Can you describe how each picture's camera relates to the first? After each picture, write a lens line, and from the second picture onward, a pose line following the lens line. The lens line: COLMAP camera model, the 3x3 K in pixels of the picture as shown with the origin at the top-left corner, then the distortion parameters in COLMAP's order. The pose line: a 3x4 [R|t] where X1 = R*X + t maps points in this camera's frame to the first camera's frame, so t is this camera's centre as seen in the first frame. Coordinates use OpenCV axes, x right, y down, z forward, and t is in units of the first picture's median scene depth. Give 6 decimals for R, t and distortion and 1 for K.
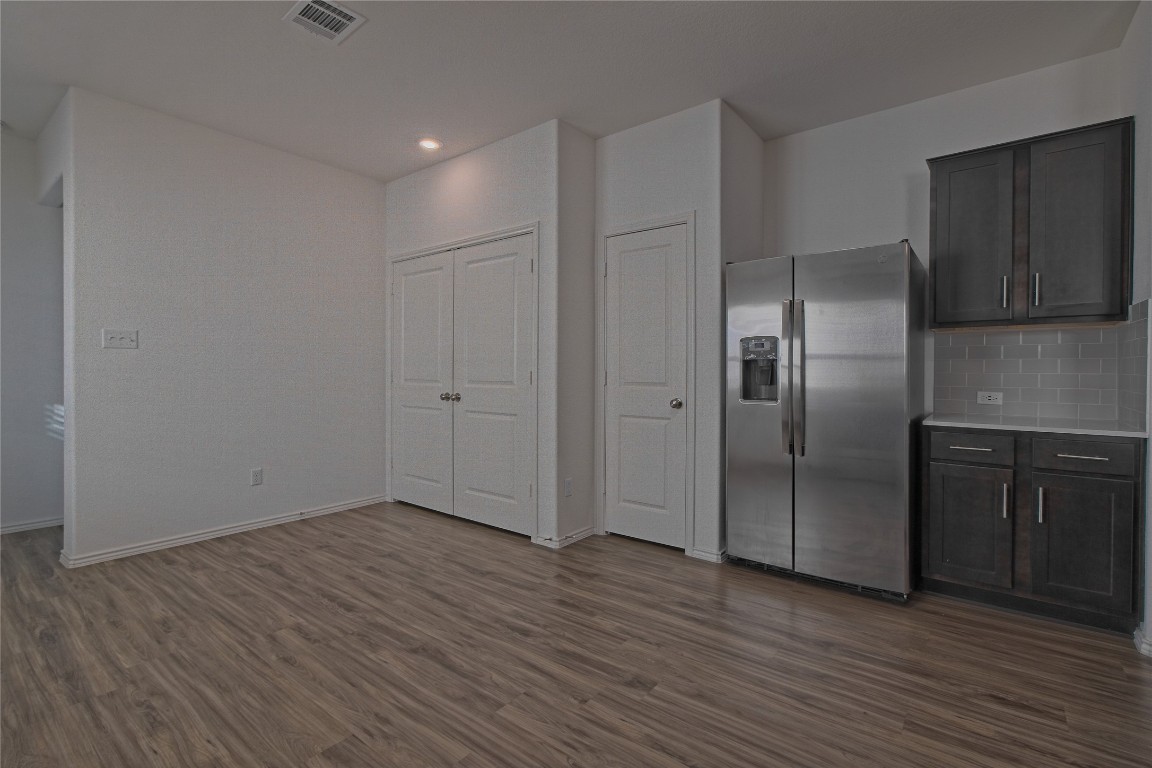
lens RADIAL K [[532.9, 0, 577.1], [0, 532.9, 382.3], [0, 0, 1]] dist [0.003383, 0.001919]
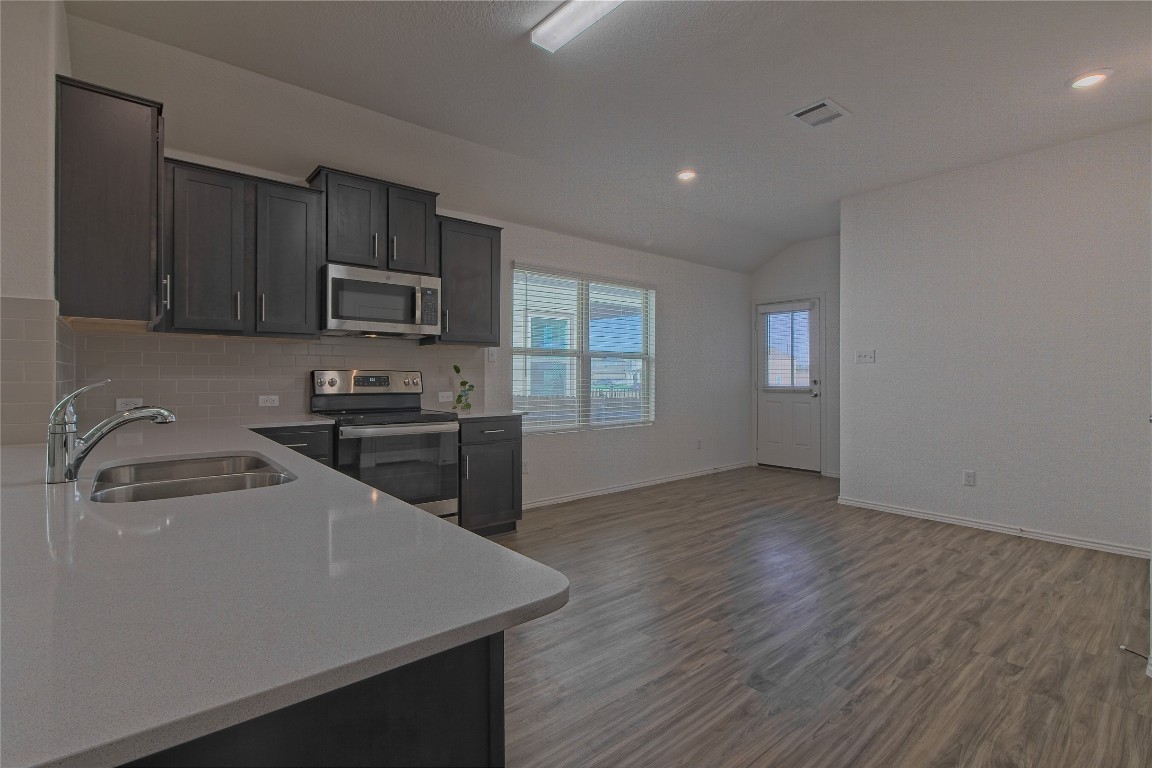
lens RADIAL K [[532.9, 0, 570.8], [0, 532.9, 377.8], [0, 0, 1]] dist [0.003383, 0.001919]
pose [[-0.225950, -0.007500, -0.974110, 0.889943], [-0.018098, 0.999830, -0.003500, -0.011324], [0.973971, 0.016838, -0.226047, 0.637572]]
